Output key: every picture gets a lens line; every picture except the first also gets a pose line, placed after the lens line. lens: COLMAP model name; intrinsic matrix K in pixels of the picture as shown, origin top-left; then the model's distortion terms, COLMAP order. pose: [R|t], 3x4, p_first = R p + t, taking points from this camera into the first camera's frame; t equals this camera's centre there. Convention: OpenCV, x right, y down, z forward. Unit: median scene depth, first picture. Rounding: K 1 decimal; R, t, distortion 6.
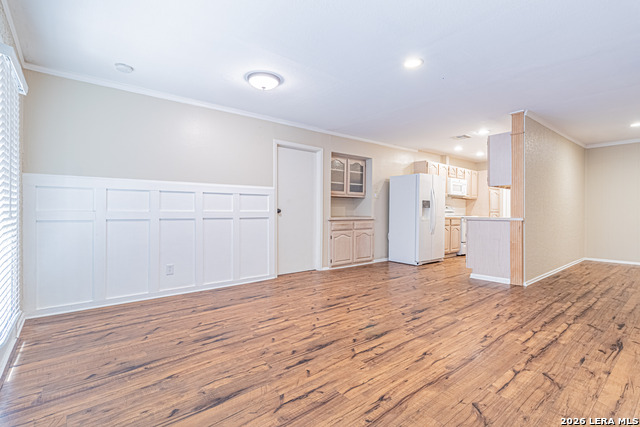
lens RADIAL K [[301.3, 0, 316.3], [0, 301.3, 211.6], [0, 0, 1]] dist [0.002437, -0.000510]
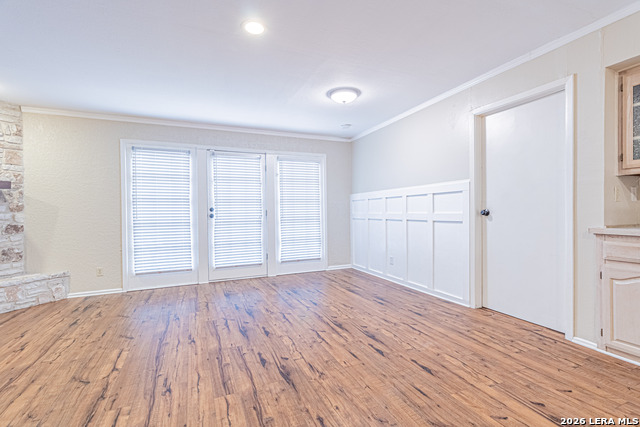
lens RADIAL K [[309.8, 0, 331.4], [0, 309.8, 213.7], [0, 0, 1]] dist [0.007299, 0.000135]
pose [[-0.259090, 0.008095, -0.965819, 0.915175], [0.014300, 0.999887, 0.004545, -0.011858], [0.965747, -0.012634, -0.259177, 1.220197]]
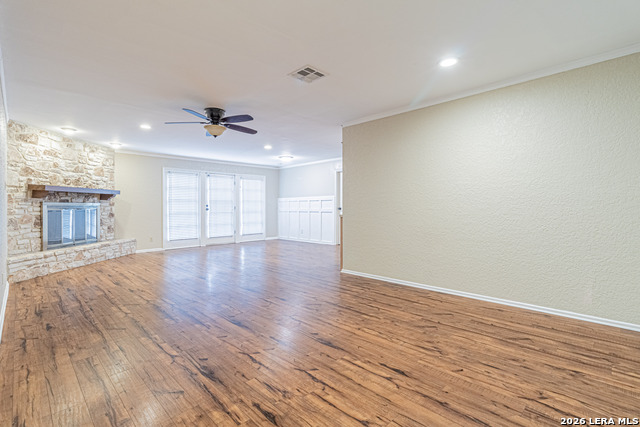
lens RADIAL K [[309.4, 0, 326.8], [0, 309.4, 207.4], [0, 0, 1]] dist [0.001712, 0.000172]
pose [[0.088666, -0.001685, -0.996060, 2.428229], [0.006148, 0.999980, -0.001145, -0.009645], [0.996042, -0.006023, 0.088675, 1.085952]]
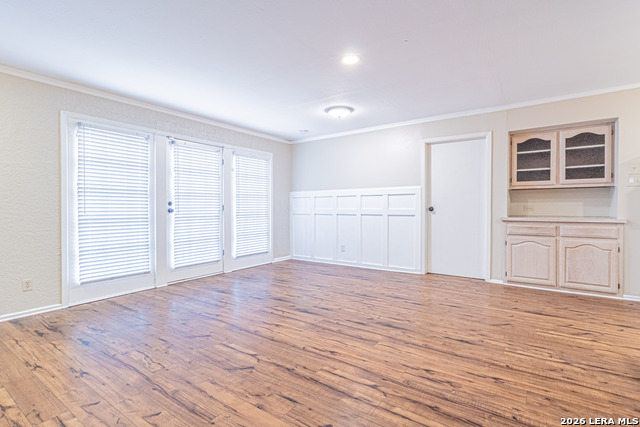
lens RADIAL K [[309.4, 0, 335.6], [0, 309.4, 209.4], [0, 0, 1]] dist [0.011749, -0.001045]
pose [[0.290645, 0.002102, -0.956829, 1.109861], [0.004796, 0.999982, 0.003654, -0.008952], [0.956819, -0.005650, 0.290630, 0.572412]]
